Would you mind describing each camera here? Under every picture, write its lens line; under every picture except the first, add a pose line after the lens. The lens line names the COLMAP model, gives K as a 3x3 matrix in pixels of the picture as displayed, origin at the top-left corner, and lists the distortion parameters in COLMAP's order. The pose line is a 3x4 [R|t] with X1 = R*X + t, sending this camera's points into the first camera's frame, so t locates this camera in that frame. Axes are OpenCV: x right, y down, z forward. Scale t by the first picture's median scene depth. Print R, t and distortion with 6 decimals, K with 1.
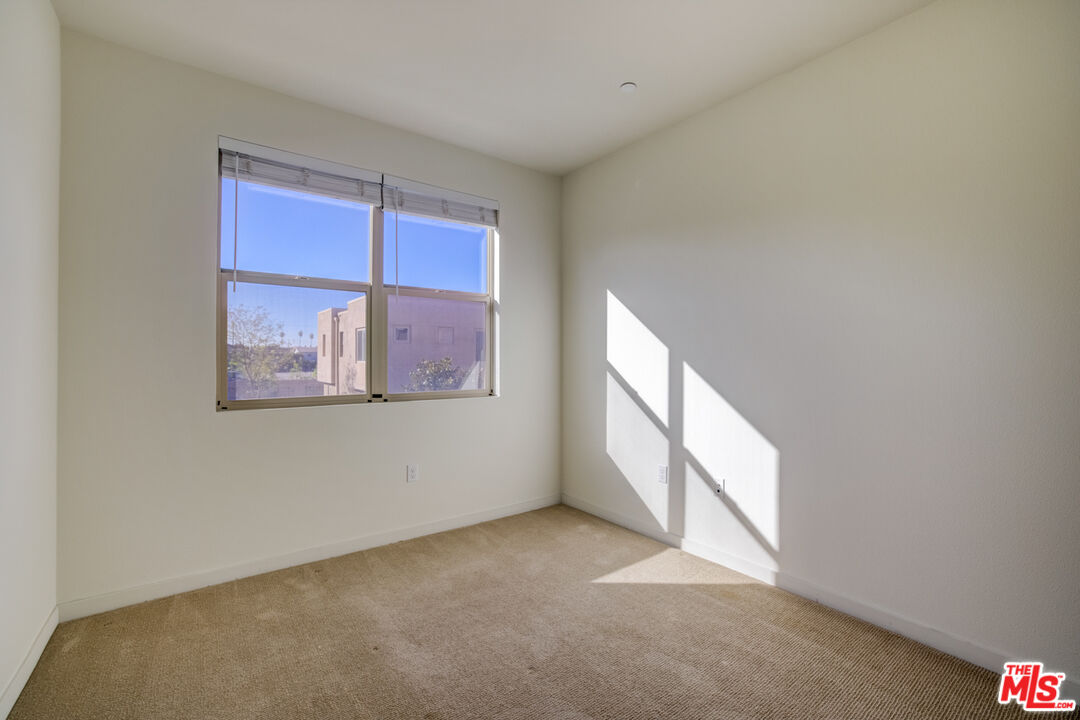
lens RADIAL K [[459.7, 0, 544.6], [0, 459.7, 356.7], [0, 0, 1]] dist [-0.051199, 0.019829]
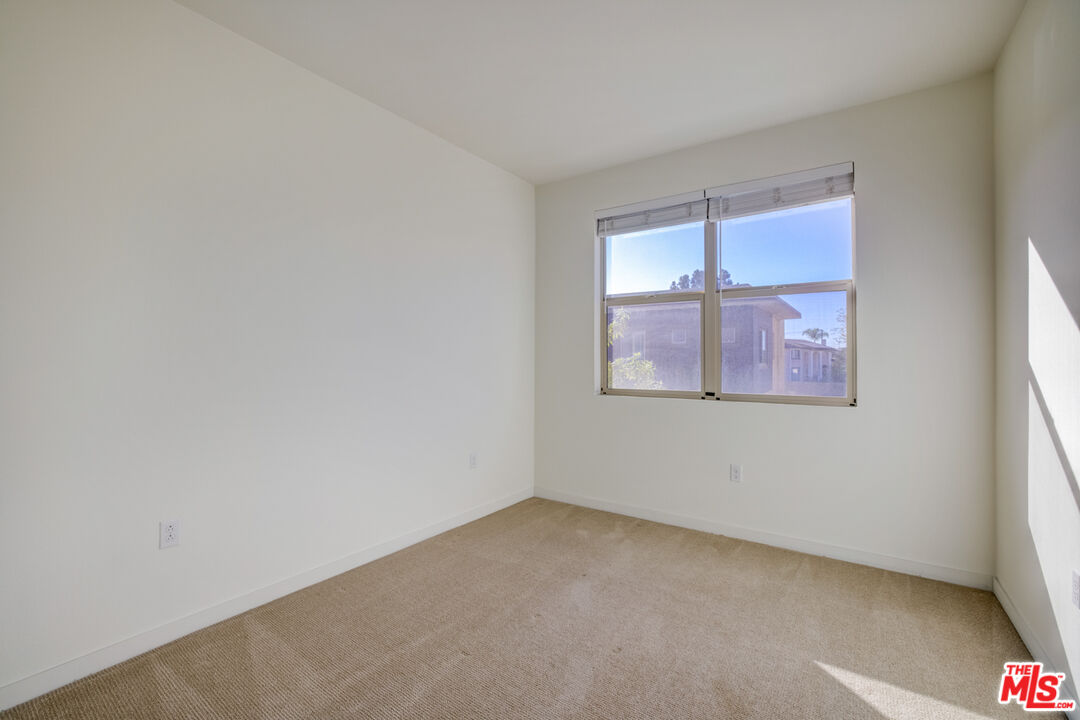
lens RADIAL K [[459.7, 0, 544.6], [0, 459.7, 356.7], [0, 0, 1]] dist [-0.051199, 0.019829]
pose [[0.301175, -0.006155, -0.953549, 0.553550], [0.000703, 0.999980, -0.006233, 0.003819], [0.953569, 0.001207, 0.301174, 0.300197]]
